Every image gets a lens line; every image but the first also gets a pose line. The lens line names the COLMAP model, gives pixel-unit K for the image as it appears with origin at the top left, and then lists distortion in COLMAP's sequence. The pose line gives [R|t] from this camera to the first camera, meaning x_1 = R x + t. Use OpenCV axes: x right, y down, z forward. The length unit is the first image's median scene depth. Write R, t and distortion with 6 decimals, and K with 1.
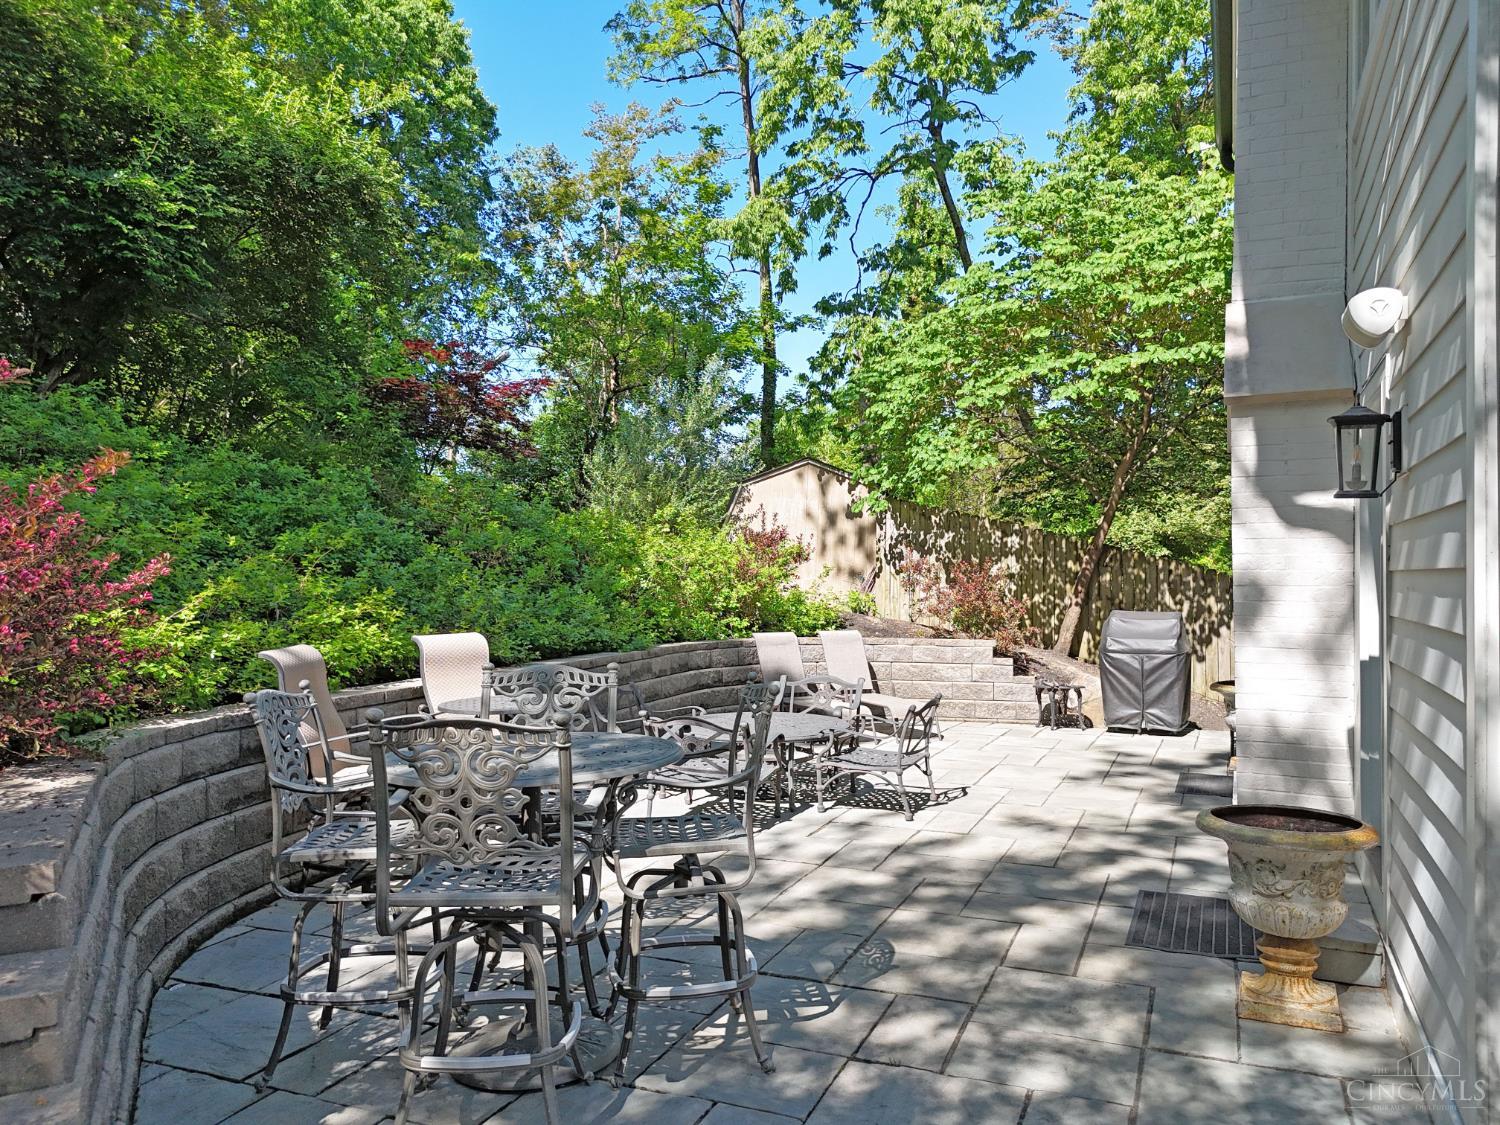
lens RADIAL K [[1099.5, 0, 750.0], [0, 1099.5, 562.5], [0, 0, 1]] dist [0.094910, -0.092755]
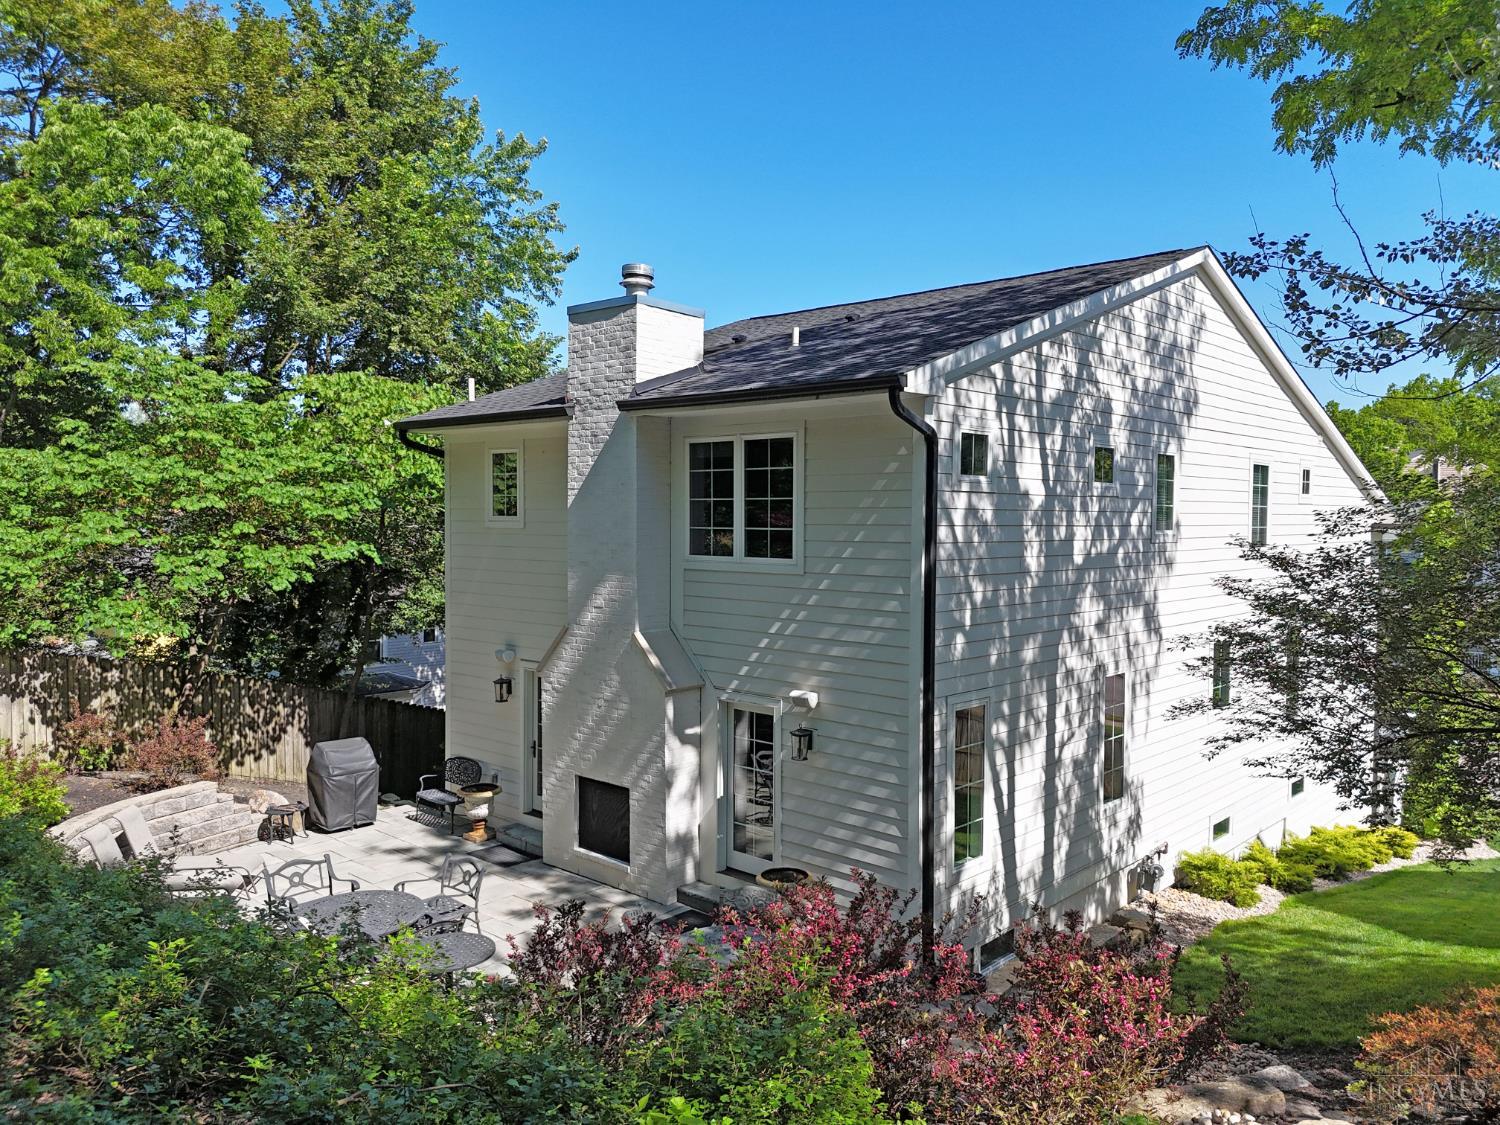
lens RADIAL K [[1099.5, 0, 750.0], [0, 1099.5, 562.5], [0, 0, 1]] dist [0.094910, -0.092755]
pose [[0.312781, -0.040765, 0.948950, -0.647987], [-0.017752, 0.998653, 0.048751, -0.207650], [-0.949660, -0.032094, 0.311636, 0.066448]]
